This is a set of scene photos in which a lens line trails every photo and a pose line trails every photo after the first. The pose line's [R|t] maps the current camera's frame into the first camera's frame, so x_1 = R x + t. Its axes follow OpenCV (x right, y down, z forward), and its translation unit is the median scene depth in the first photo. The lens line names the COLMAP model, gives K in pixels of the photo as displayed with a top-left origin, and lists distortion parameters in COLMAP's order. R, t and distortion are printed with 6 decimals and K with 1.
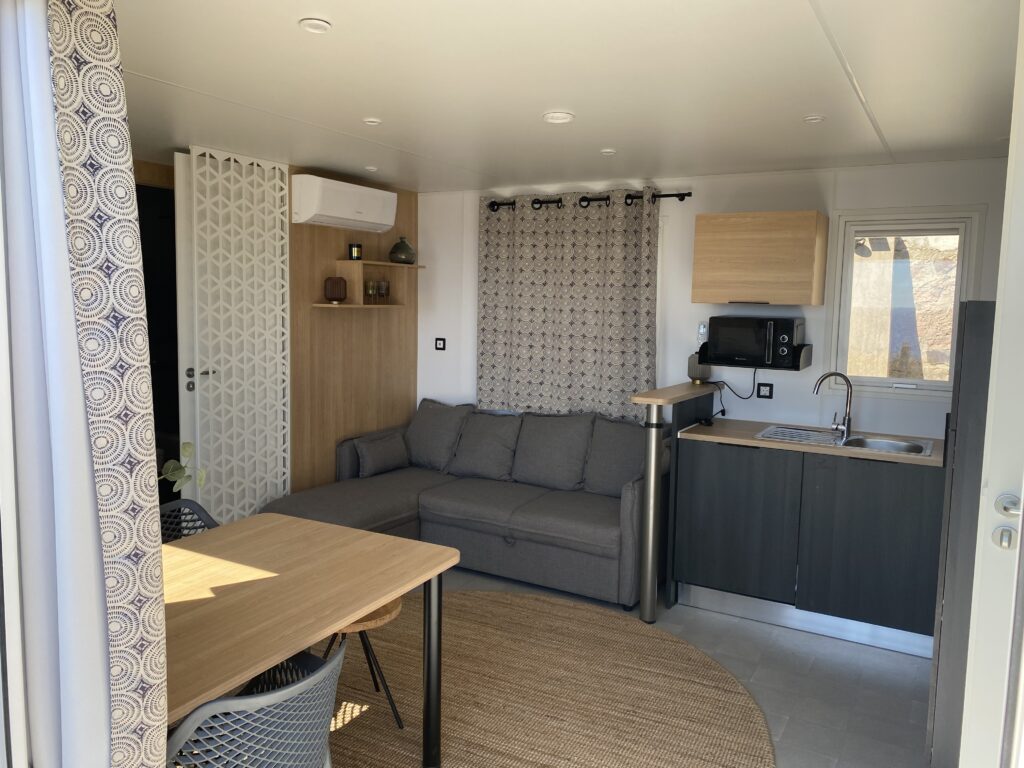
lens RADIAL K [[783.2, 0, 518.6], [0, 783.2, 385.1], [0, 0, 1]] dist [0.011123, -0.008984]
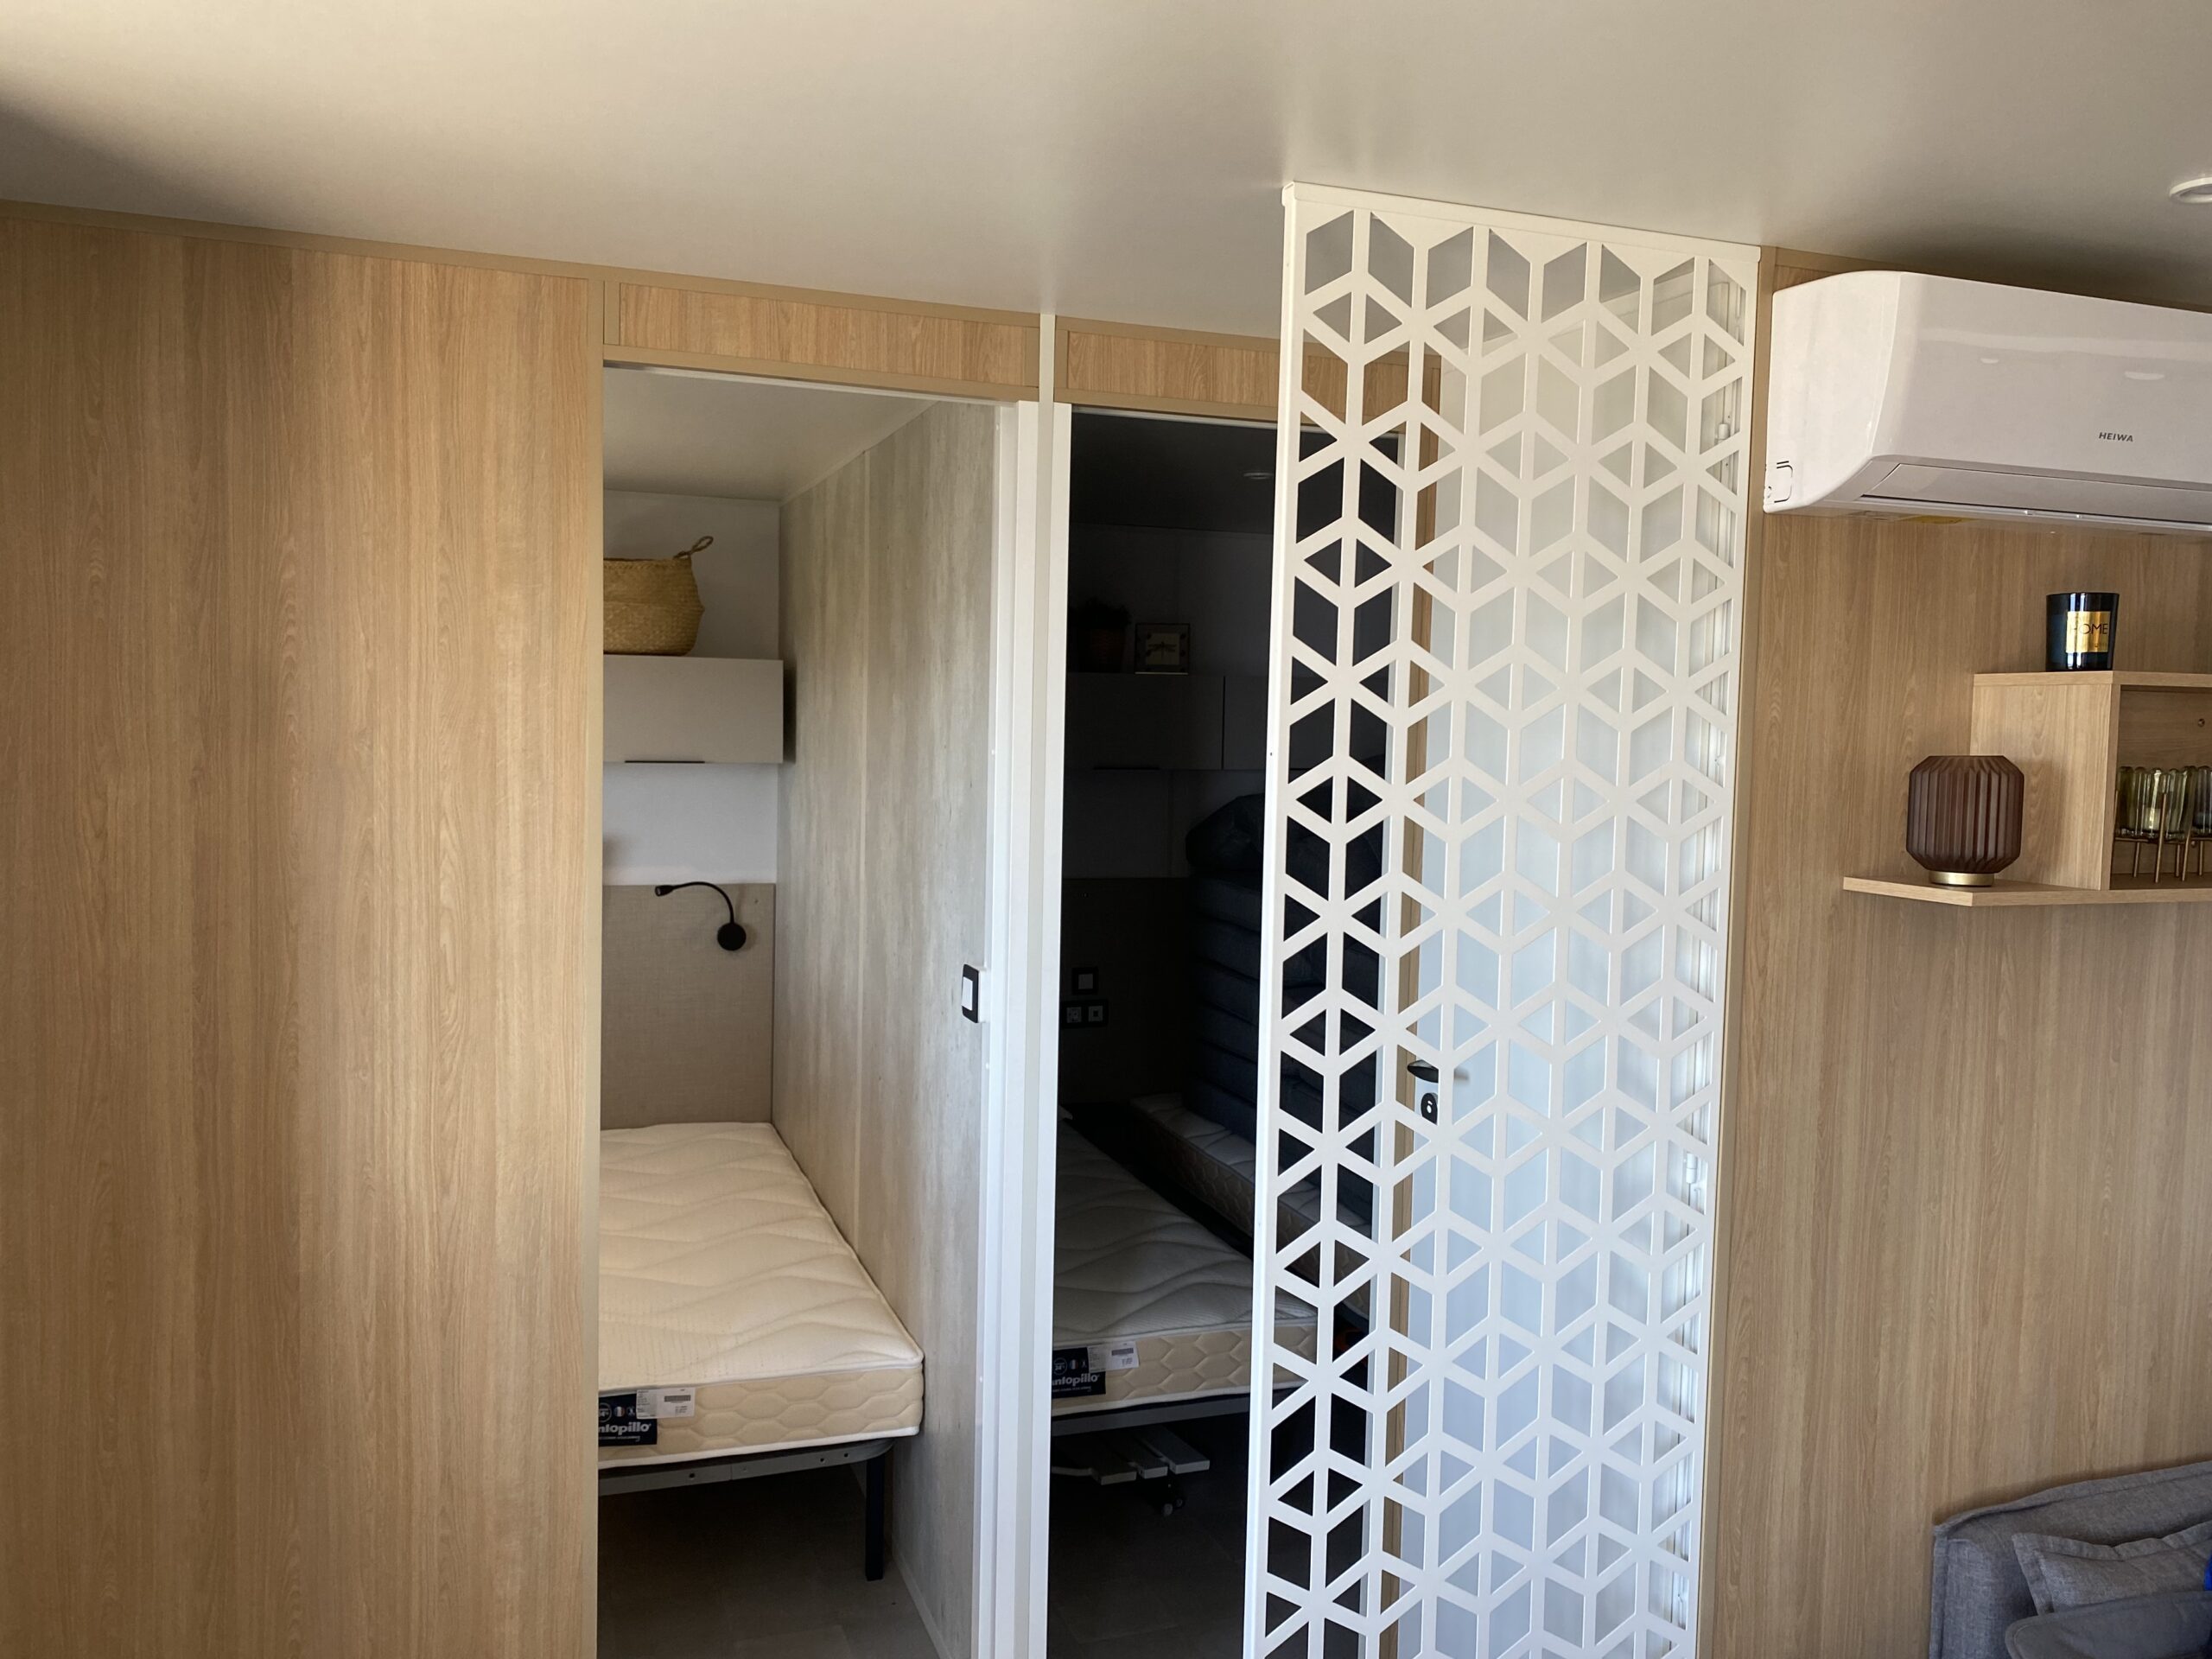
lens RADIAL K [[1691.8, 0, 1120.6], [0, 1691.8, 836.5], [0, 0, 1]] dist [0.011123, -0.008984]
pose [[0.764240, 0.033484, -0.644062, -0.111274], [-0.069837, 0.997076, -0.031032, -0.084097], [0.641140, 0.068695, 0.764344, 0.498250]]
